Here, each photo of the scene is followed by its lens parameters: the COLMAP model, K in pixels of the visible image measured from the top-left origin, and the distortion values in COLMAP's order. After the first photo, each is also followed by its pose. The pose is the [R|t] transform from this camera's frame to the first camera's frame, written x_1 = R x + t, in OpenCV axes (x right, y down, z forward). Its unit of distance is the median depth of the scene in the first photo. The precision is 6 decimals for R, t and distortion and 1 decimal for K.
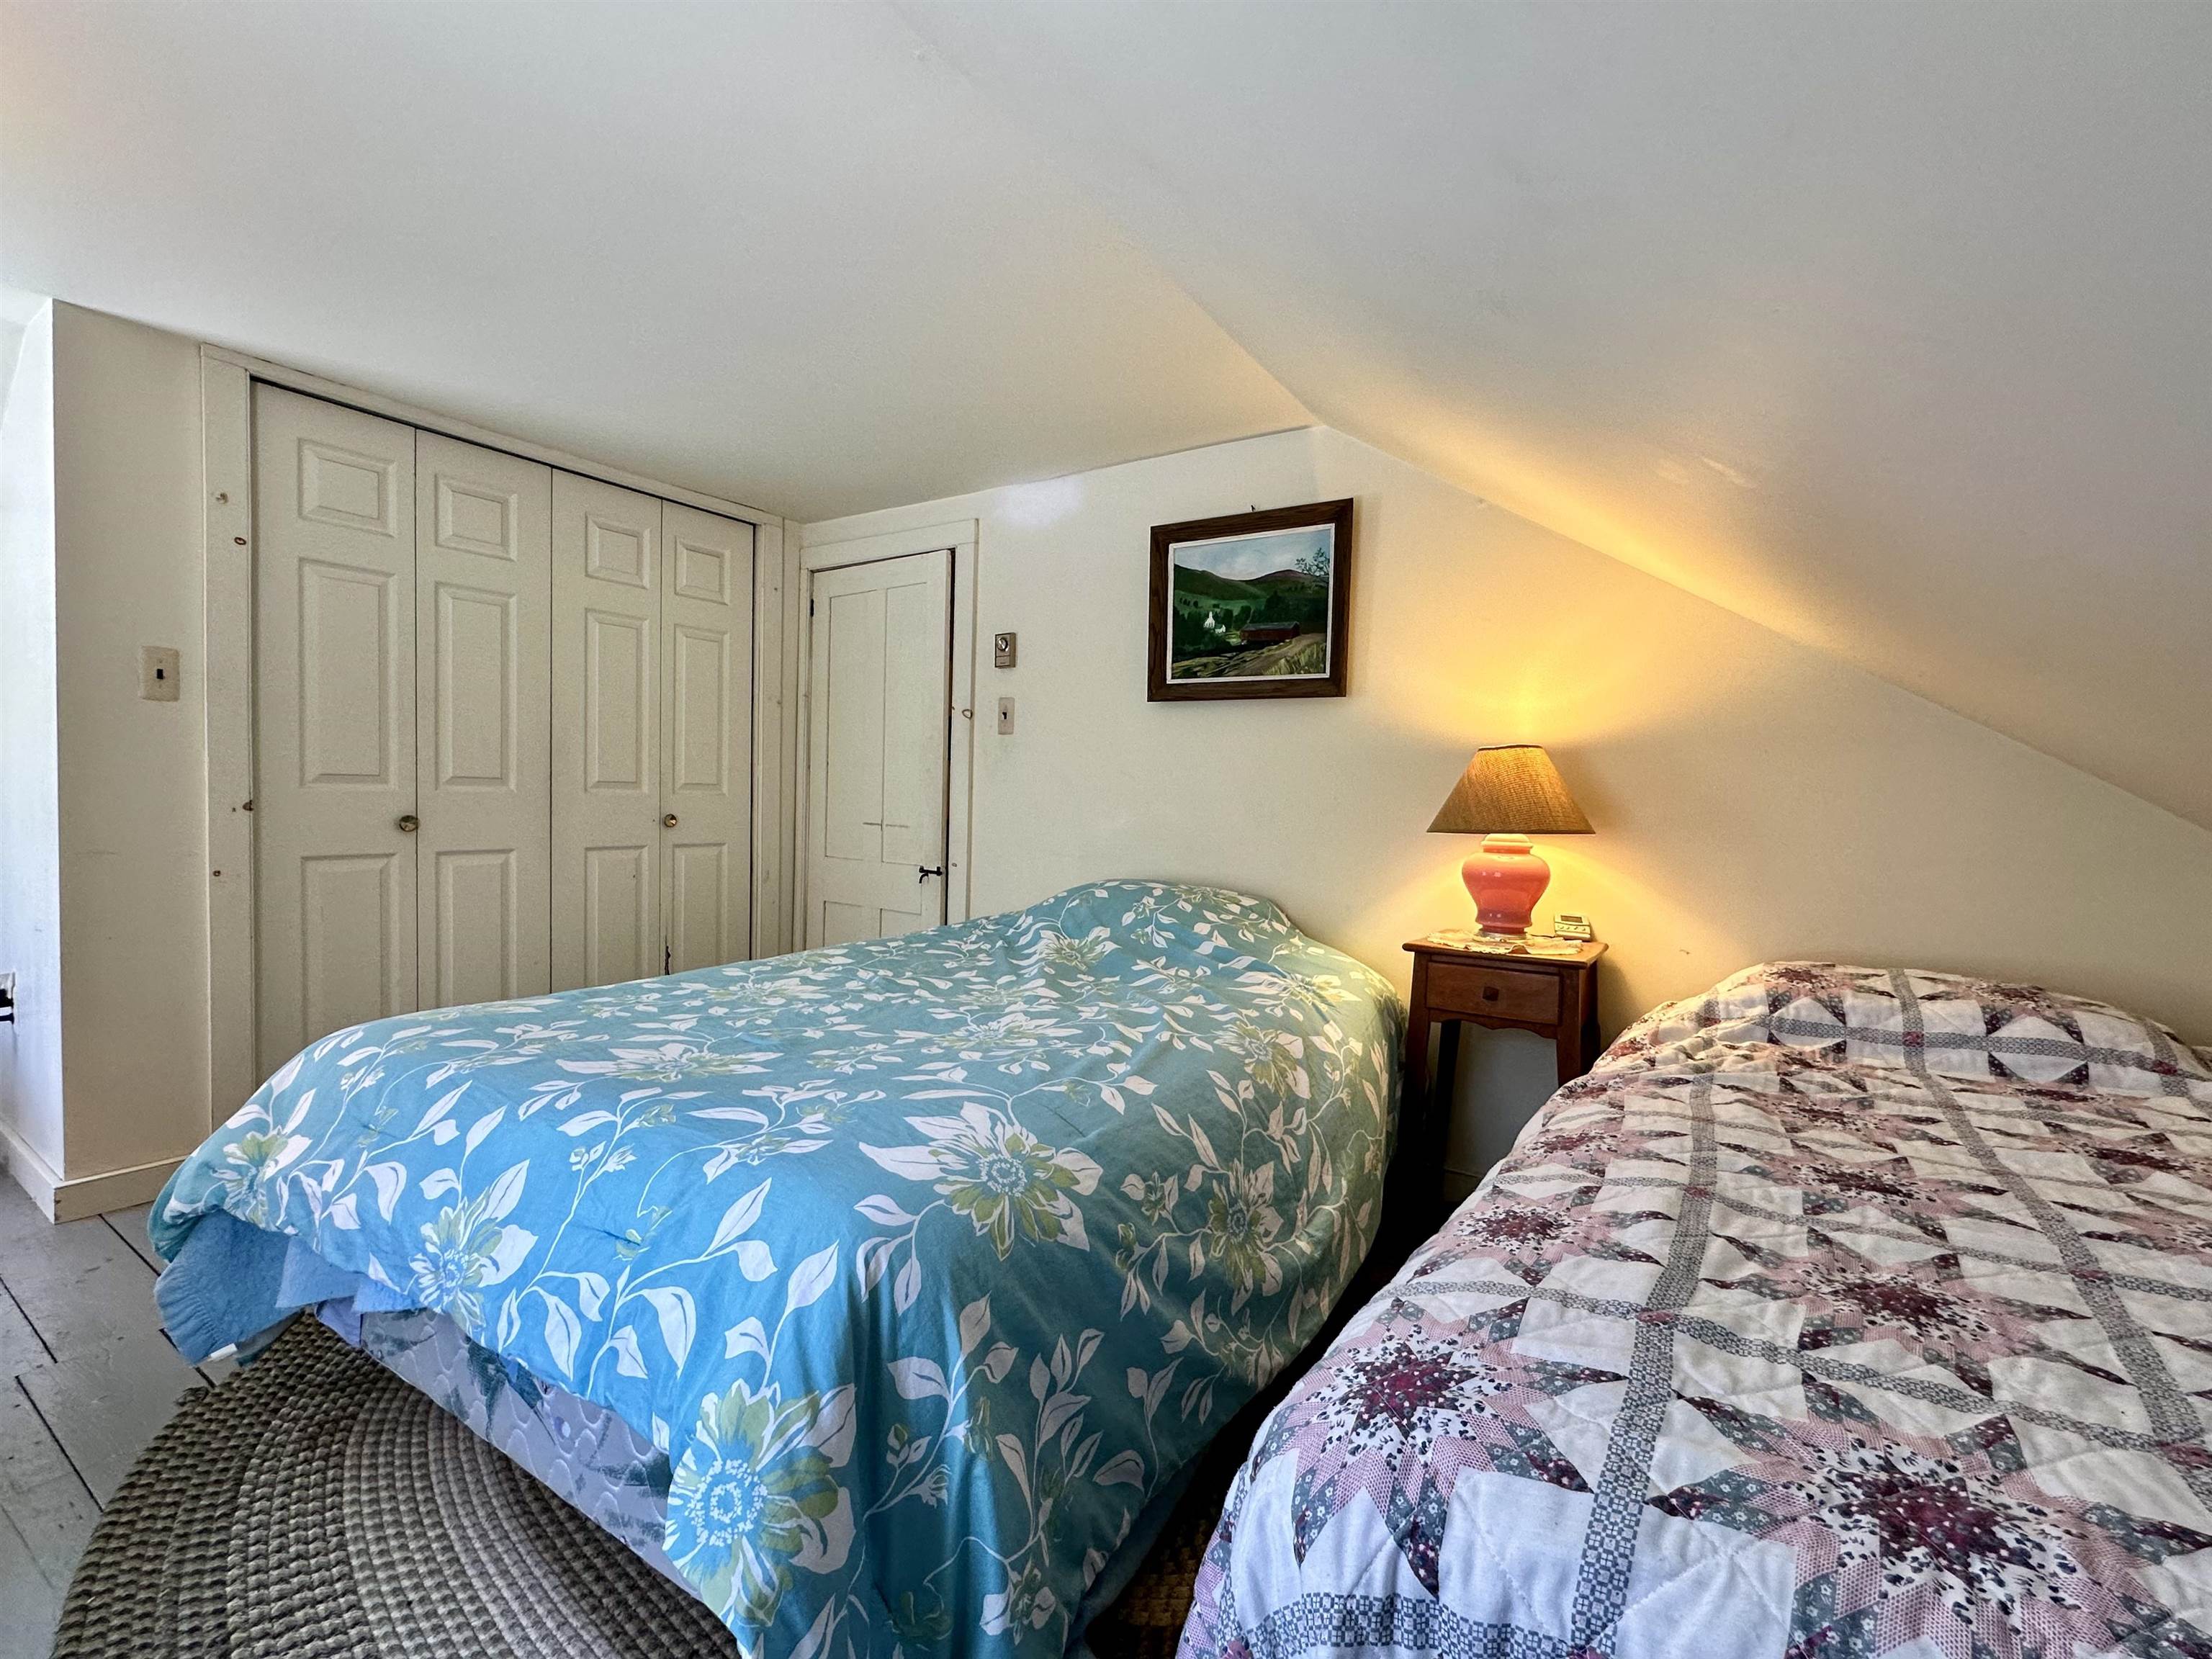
lens RADIAL K [[973.8, 0, 1106.0], [0, 973.8, 829.5], [0, 0, 1]] dist [-0.003210, -0.000625]
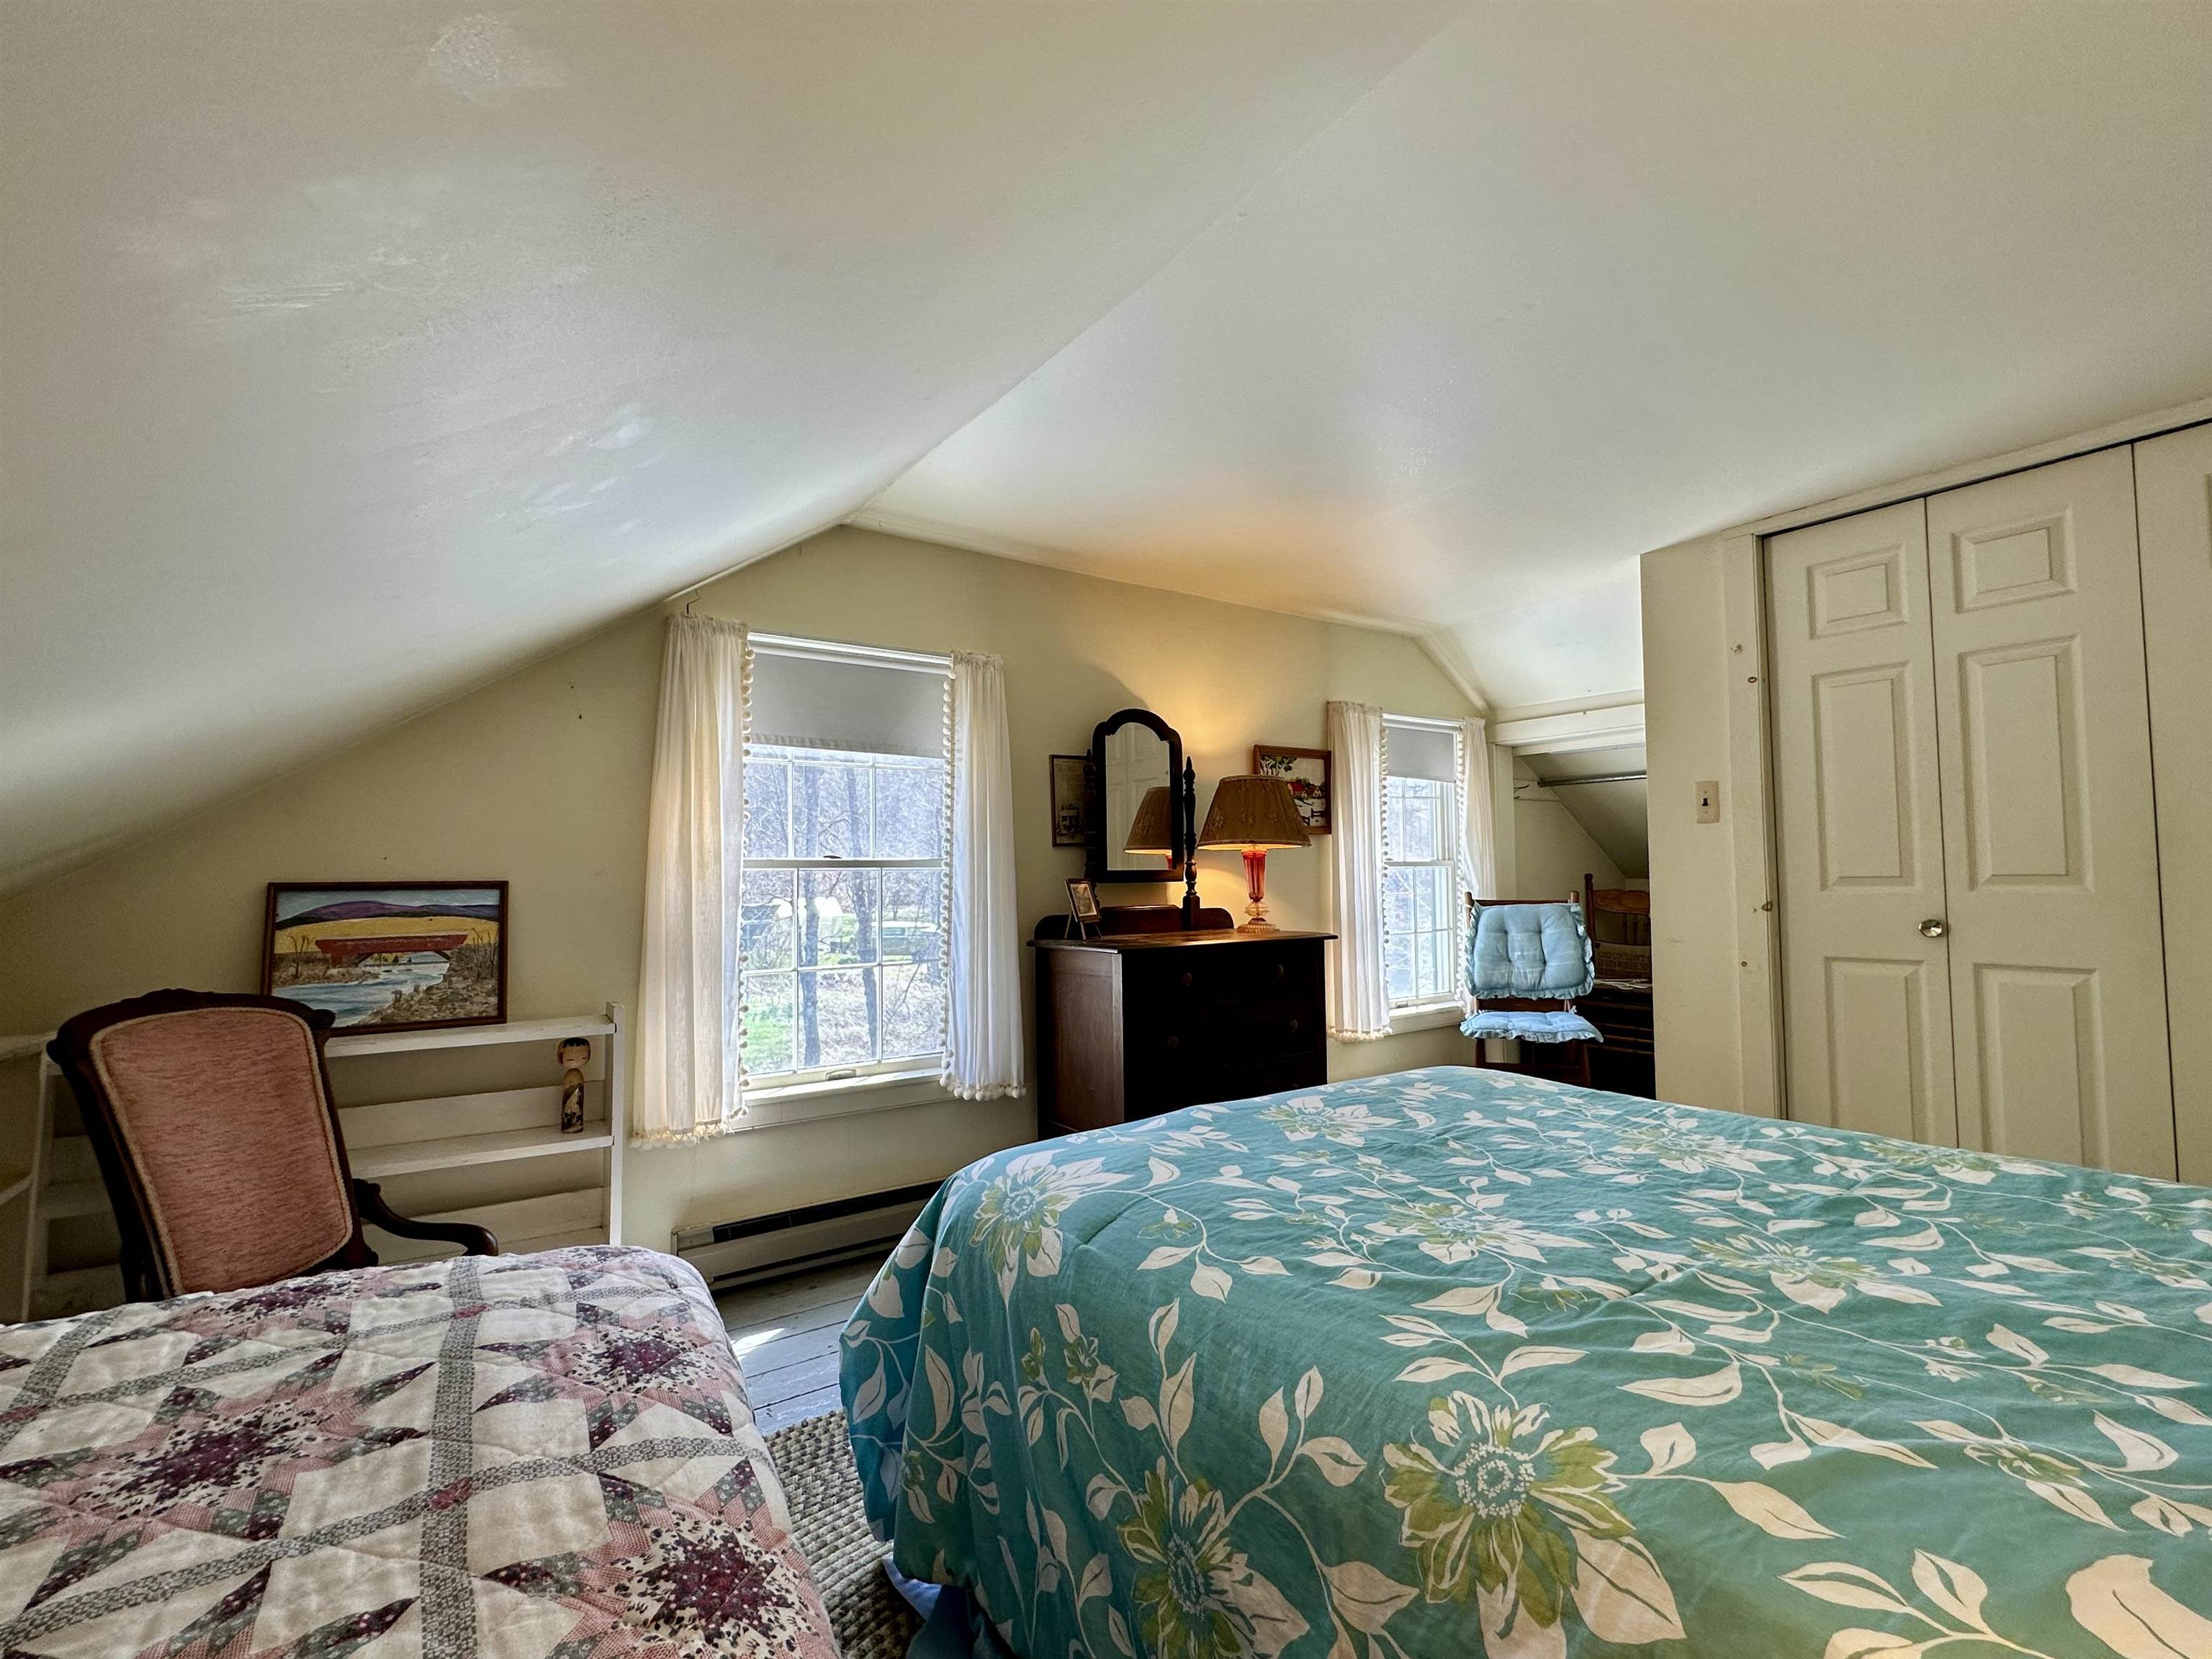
lens RADIAL K [[973.8, 0, 1106.0], [0, 973.8, 829.5], [0, 0, 1]] dist [-0.003210, -0.000625]
pose [[-0.387269, -0.066314, -0.919579, 0.471794], [-0.033647, 0.997762, -0.057782, -0.022977], [0.921353, 0.008564, -0.388633, 0.730305]]
